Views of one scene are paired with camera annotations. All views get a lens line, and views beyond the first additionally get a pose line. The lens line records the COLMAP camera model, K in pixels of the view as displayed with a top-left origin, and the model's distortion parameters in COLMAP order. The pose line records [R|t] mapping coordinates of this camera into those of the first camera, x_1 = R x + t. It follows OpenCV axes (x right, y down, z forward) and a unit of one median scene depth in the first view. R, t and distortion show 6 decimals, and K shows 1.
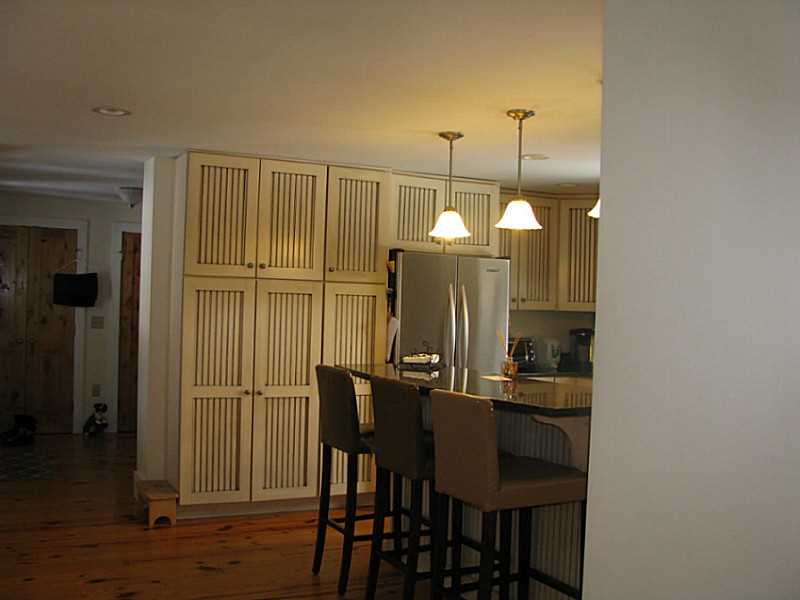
lens RADIAL K [[873.2, 0, 400.4], [0, 873.2, 296.7], [0, 0, 1]] dist [-0.126226, 0.000000]
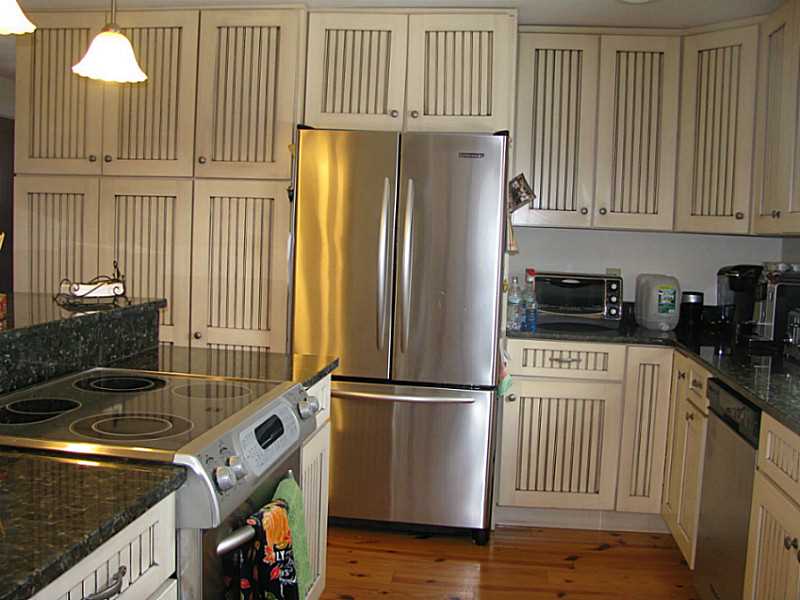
lens RADIAL K [[873.2, 0, 400.4], [0, 873.2, 304.6], [0, 0, 1]] dist [-0.126226, 0.000000]
pose [[0.811219, 0.048756, -0.582707, 0.470864], [-0.011294, 0.997638, 0.067751, 0.036110], [0.584634, -0.048380, 0.809853, 0.554722]]
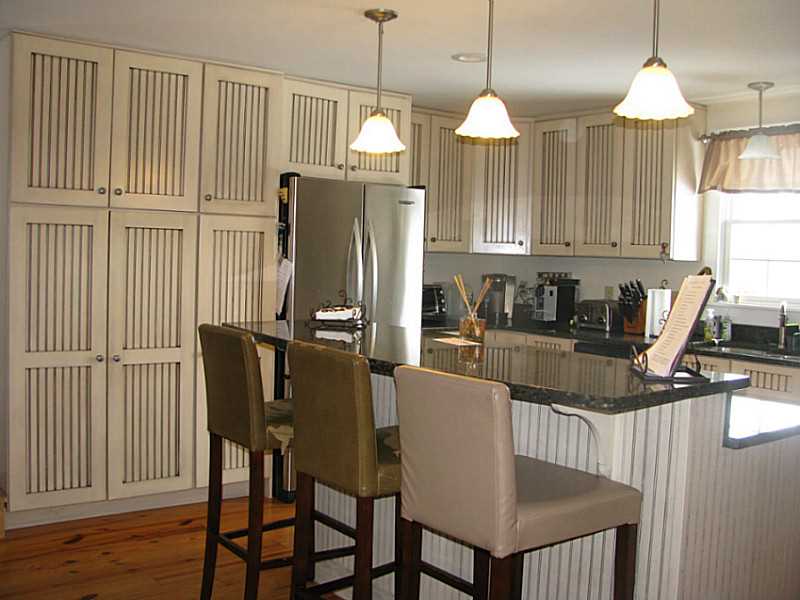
lens RADIAL K [[873.2, 0, 400.1], [0, 873.2, 296.3], [0, 0, 1]] dist [-0.126226, 0.000000]
pose [[0.984787, -0.005643, 0.173673, -0.046934], [-0.005262, 0.998046, 0.062266, 0.007680], [-0.173685, -0.062232, 0.982833, 0.217436]]
